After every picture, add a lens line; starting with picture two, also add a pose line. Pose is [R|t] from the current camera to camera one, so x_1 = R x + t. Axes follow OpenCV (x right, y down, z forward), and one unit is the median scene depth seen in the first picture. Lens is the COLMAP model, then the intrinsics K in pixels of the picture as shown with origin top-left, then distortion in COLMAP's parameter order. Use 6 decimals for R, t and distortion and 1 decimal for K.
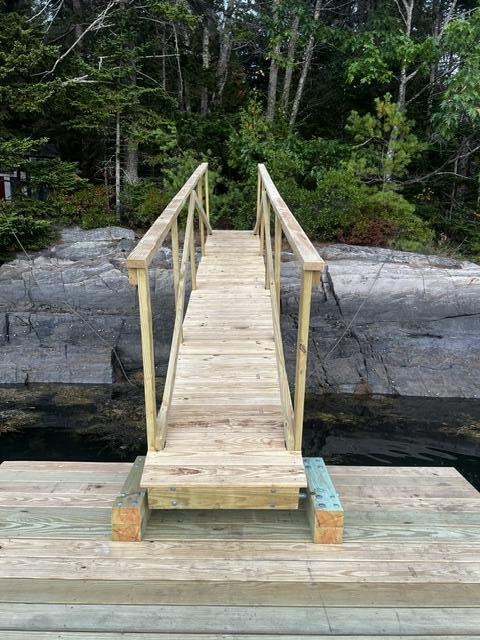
lens RADIAL K [[479.4, 0, 240.0], [0, 479.4, 320.0], [0, 0, 1]] dist [0.067266, -0.068860]
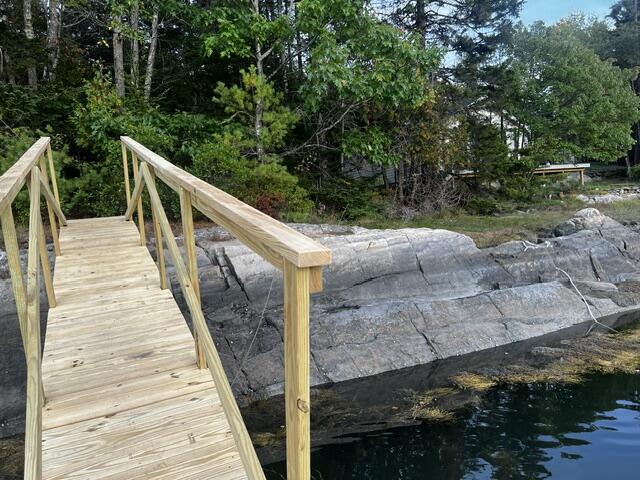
lens RADIAL K [[479.4, 0, 320.0], [0, 479.4, 240.0], [0, 0, 1]] dist [0.067266, -0.068860]
pose [[0.902910, -0.120226, 0.412674, -0.014597], [0.168566, 0.982218, -0.082661, -0.020093], [-0.395398, 0.144198, 0.907121, 0.115767]]
